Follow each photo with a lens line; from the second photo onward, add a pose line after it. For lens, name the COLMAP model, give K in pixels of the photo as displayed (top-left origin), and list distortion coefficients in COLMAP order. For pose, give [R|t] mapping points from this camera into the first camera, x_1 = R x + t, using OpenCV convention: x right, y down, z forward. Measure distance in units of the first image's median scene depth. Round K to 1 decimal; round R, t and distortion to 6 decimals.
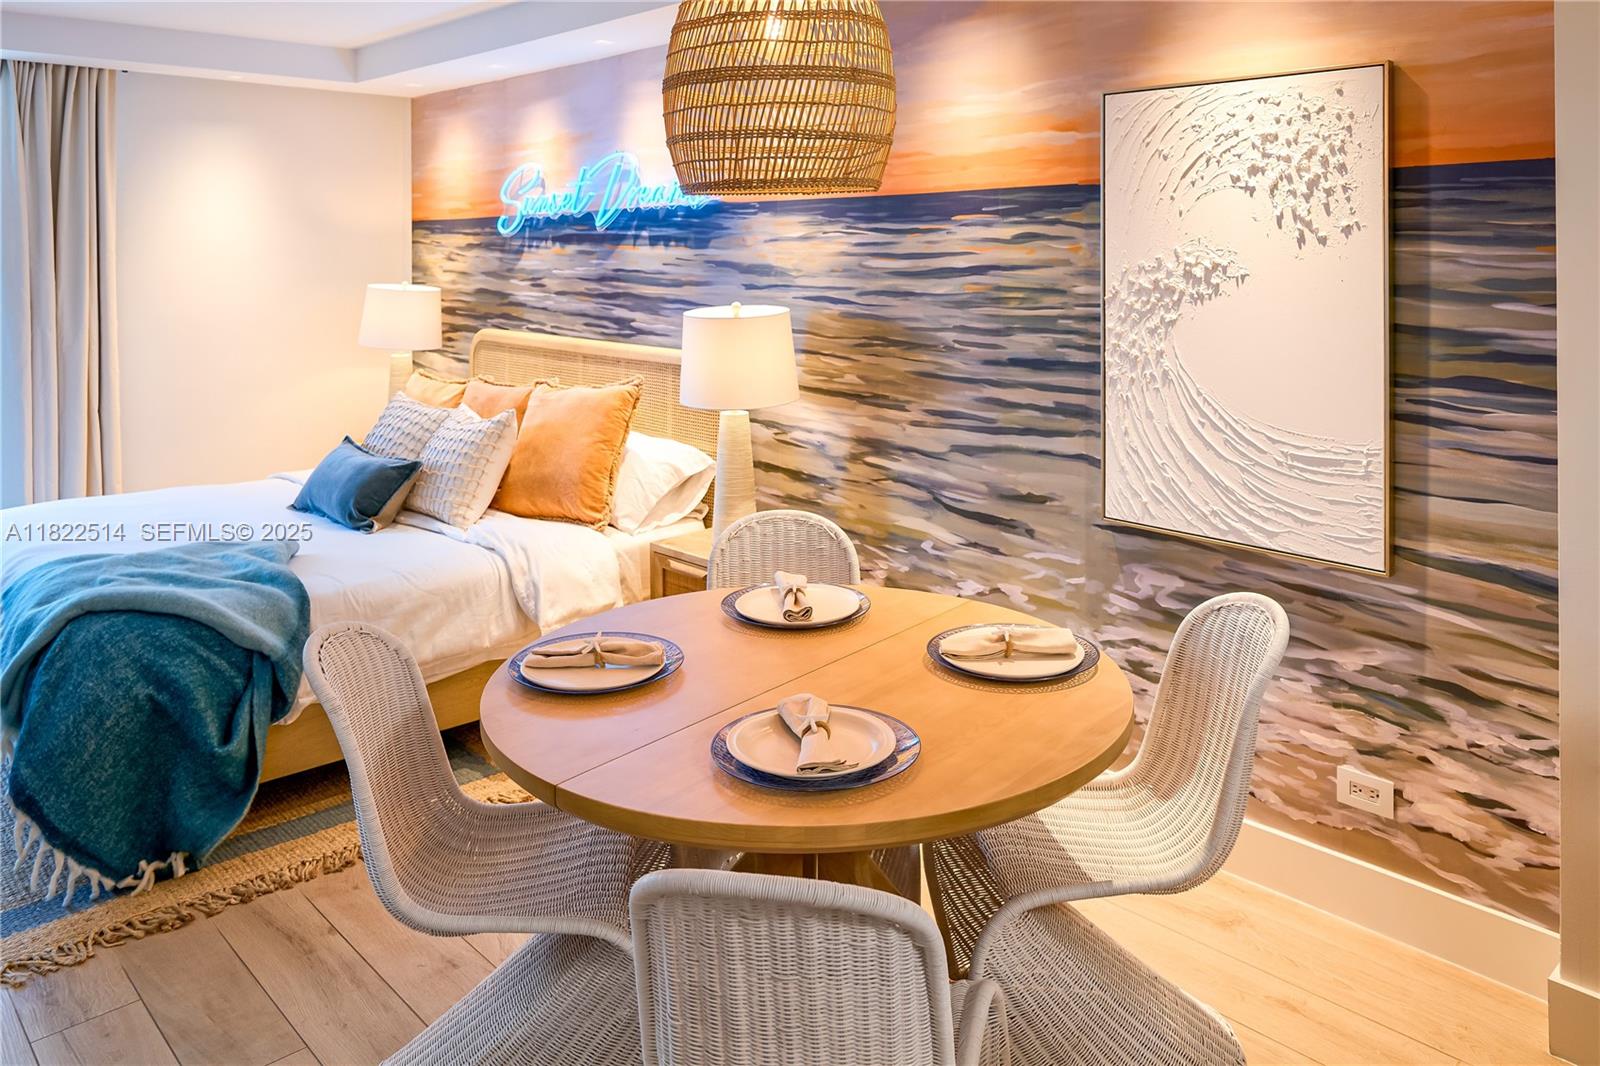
lens RADIAL K [[1141.8, 0, 753.1], [0, 1141.8, 250.1], [0, 0, 1]] dist [-0.012625, 0.008797]
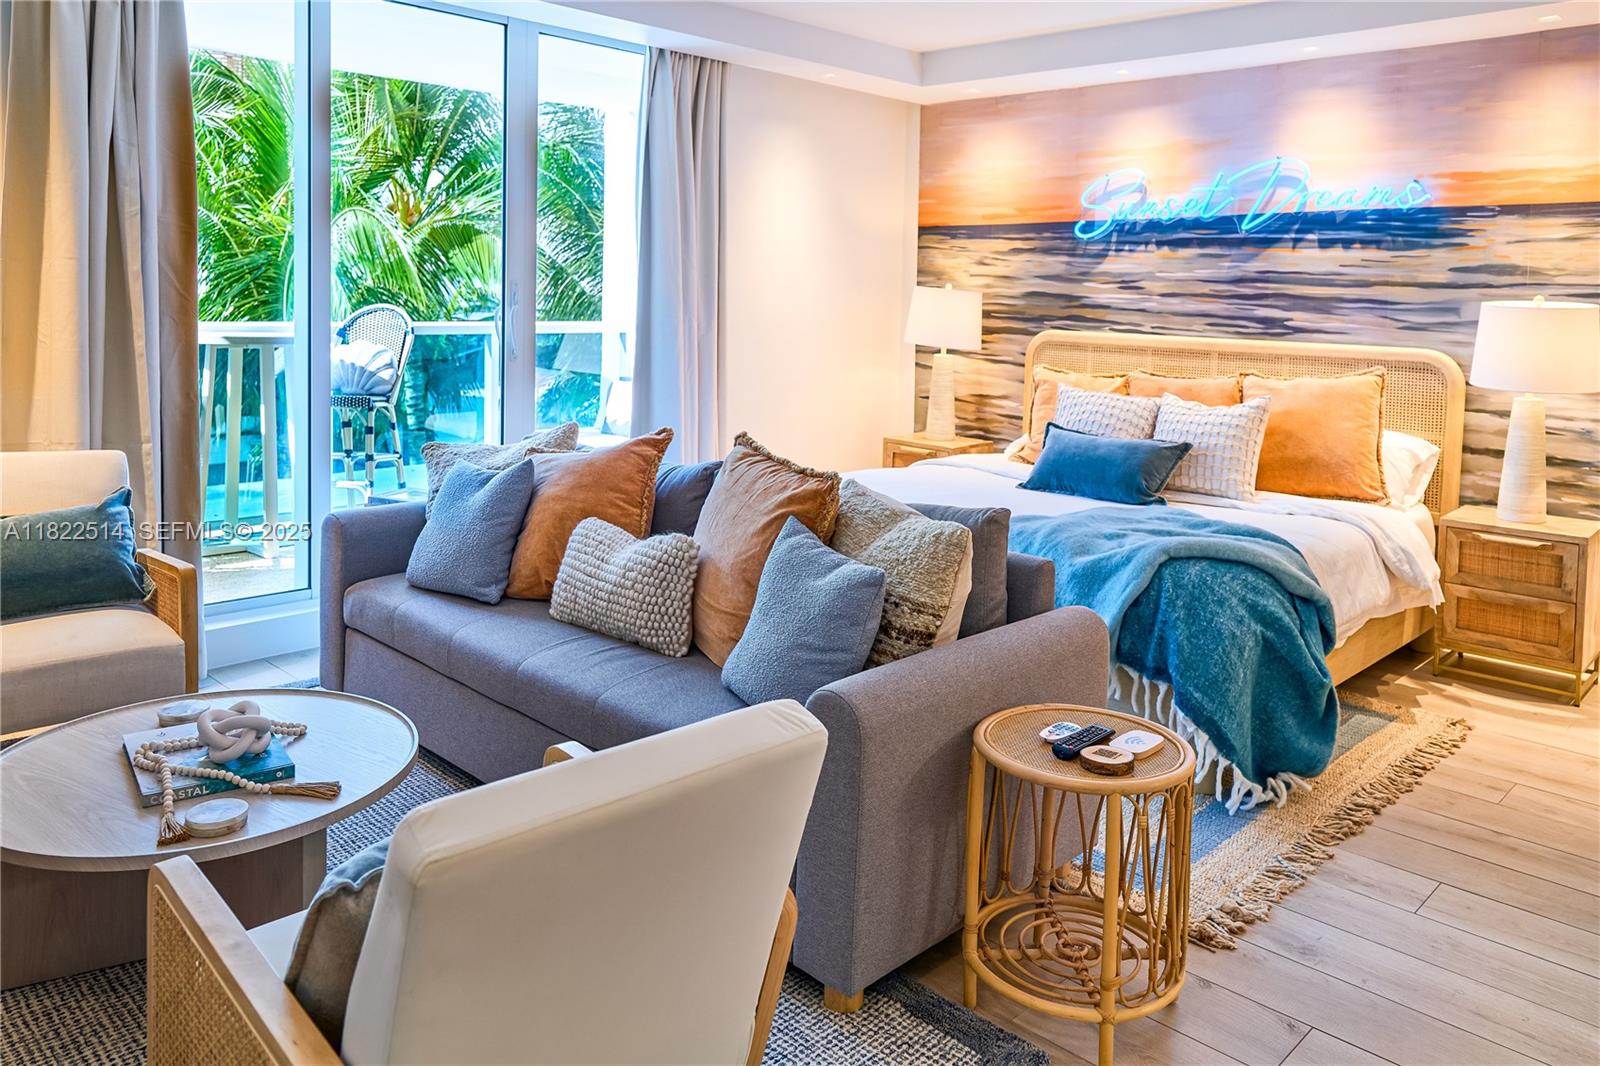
lens RADIAL K [[1141.8, 0, 825.2], [0, 1141.8, 354.6], [0, 0, 1]] dist [-0.012625, 0.008797]
pose [[0.998835, 0.020306, 0.043774, -0.537704], [-0.022824, 0.998067, 0.057805, 0.039846], [-0.042516, -0.058737, 0.997368, -0.027529]]
